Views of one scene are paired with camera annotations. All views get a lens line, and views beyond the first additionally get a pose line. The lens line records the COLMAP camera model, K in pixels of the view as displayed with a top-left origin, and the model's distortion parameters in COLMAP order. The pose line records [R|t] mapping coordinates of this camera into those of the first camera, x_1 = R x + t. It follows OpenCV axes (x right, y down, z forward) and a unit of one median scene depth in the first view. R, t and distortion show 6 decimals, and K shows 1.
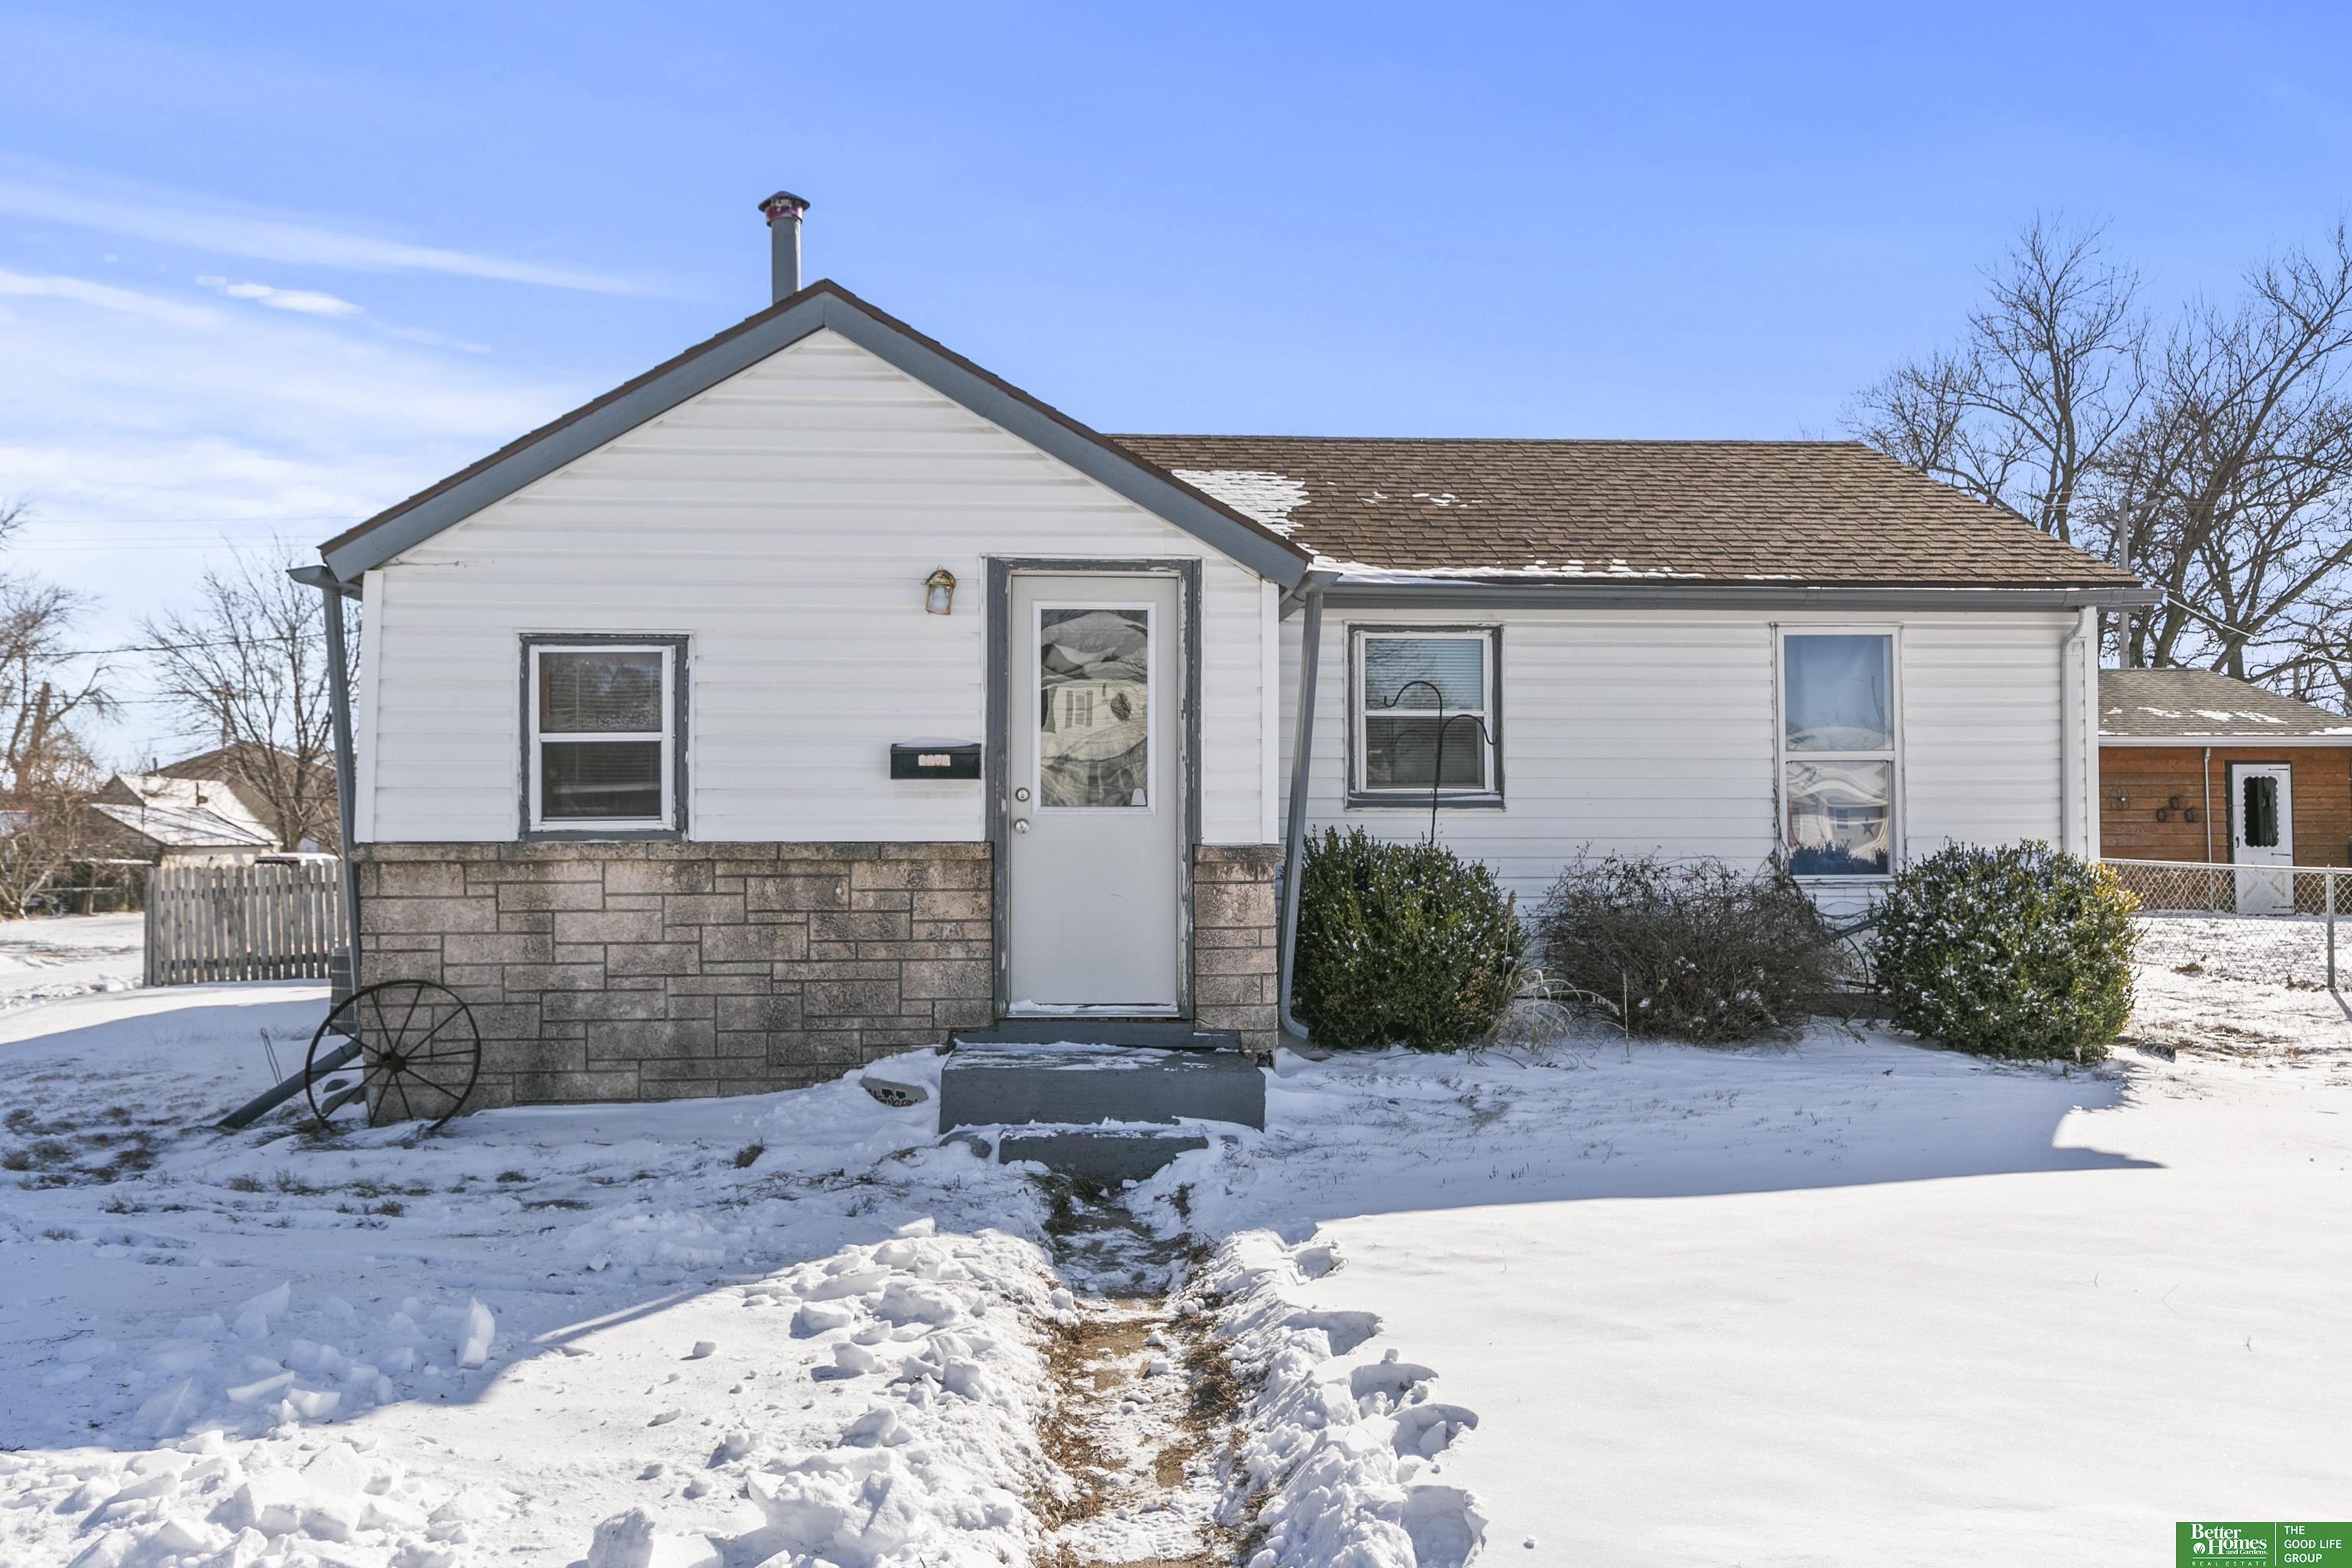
lens RADIAL K [[1571.6, 0, 1176.0], [0, 1571.6, 784.0], [0, 0, 1]] dist [0.005396, 0.000827]
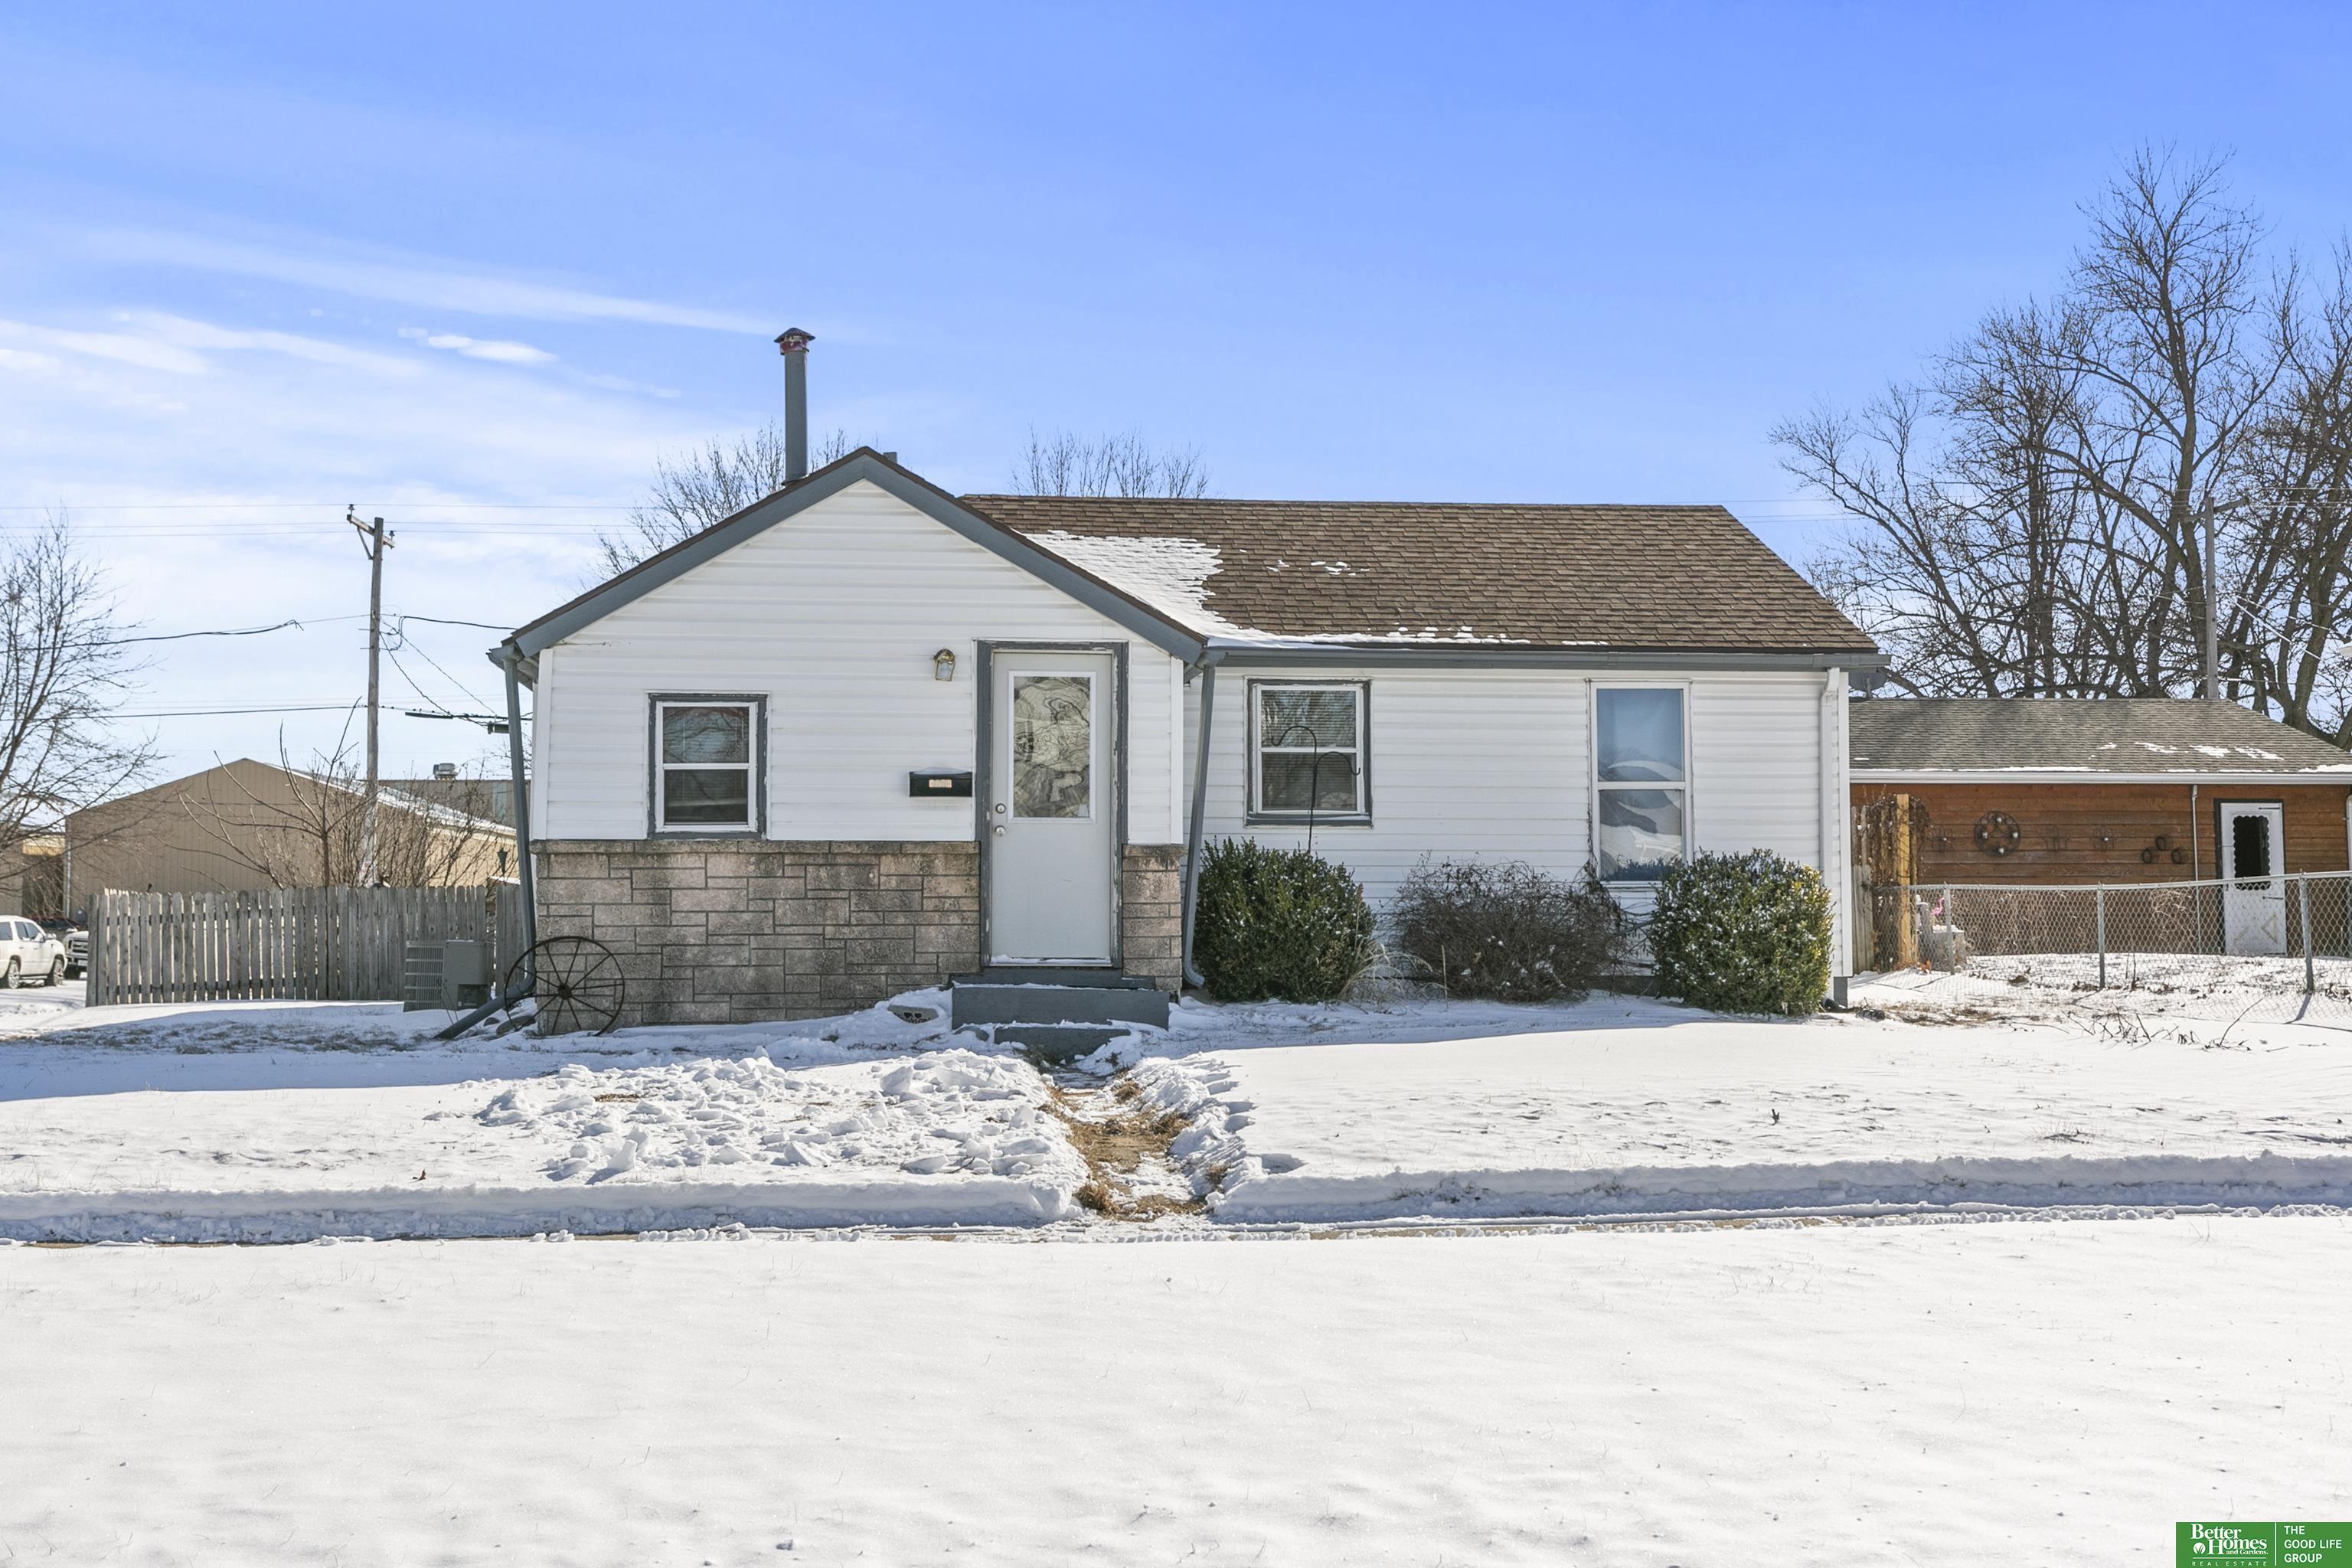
lens RADIAL K [[2385.4, 0, 1176.0], [0, 2385.4, 784.0], [0, 0, 1]] dist [-0.010168, 0.002806]
pose [[0.999525, 0.003769, 0.030599, -0.006358], [-0.003016, 0.999692, -0.024637, 0.037039], [-0.030682, 0.024533, 0.999228, -1.137548]]
